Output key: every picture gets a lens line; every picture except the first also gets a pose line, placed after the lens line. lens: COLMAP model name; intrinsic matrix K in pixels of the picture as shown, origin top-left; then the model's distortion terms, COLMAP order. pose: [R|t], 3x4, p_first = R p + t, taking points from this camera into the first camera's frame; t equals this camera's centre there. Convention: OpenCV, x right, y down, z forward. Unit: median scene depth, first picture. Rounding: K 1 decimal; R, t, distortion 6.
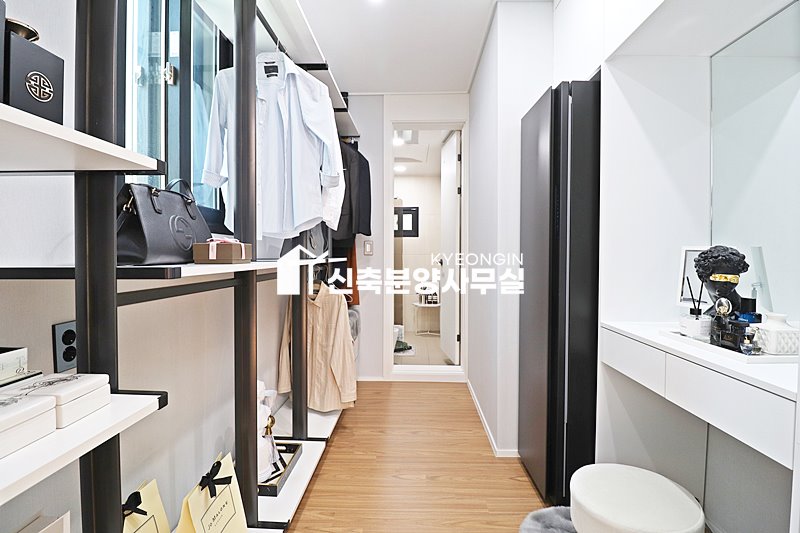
lens RADIAL K [[374.9, 0, 398.9], [0, 374.9, 262.3], [0, 0, 1]] dist [-0.030088, -0.000757]
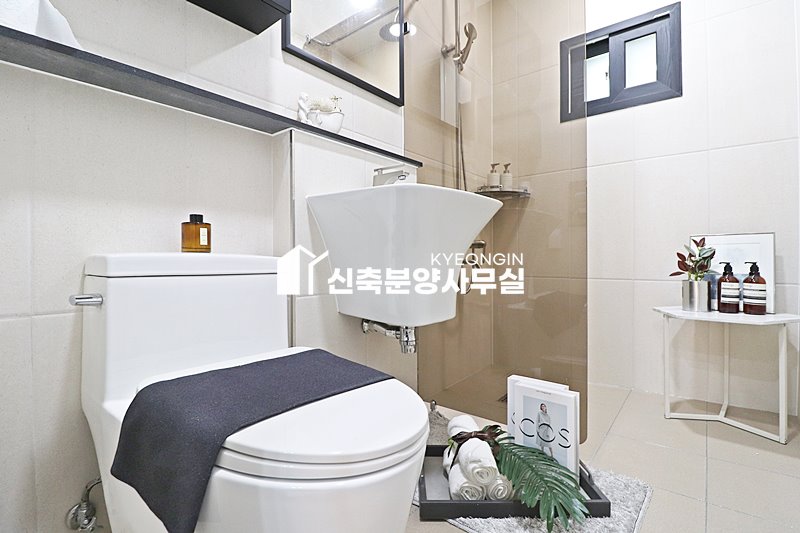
lens RADIAL K [[374.9, 0, 401.9], [0, 374.9, 264.6], [0, 0, 1]] dist [-0.030088, -0.000757]
pose [[0.792904, 0.002654, -0.609341, 0.054732], [-0.005611, 0.999980, -0.002945, 0.076951], [0.609321, 0.005754, 0.792903, 0.637463]]
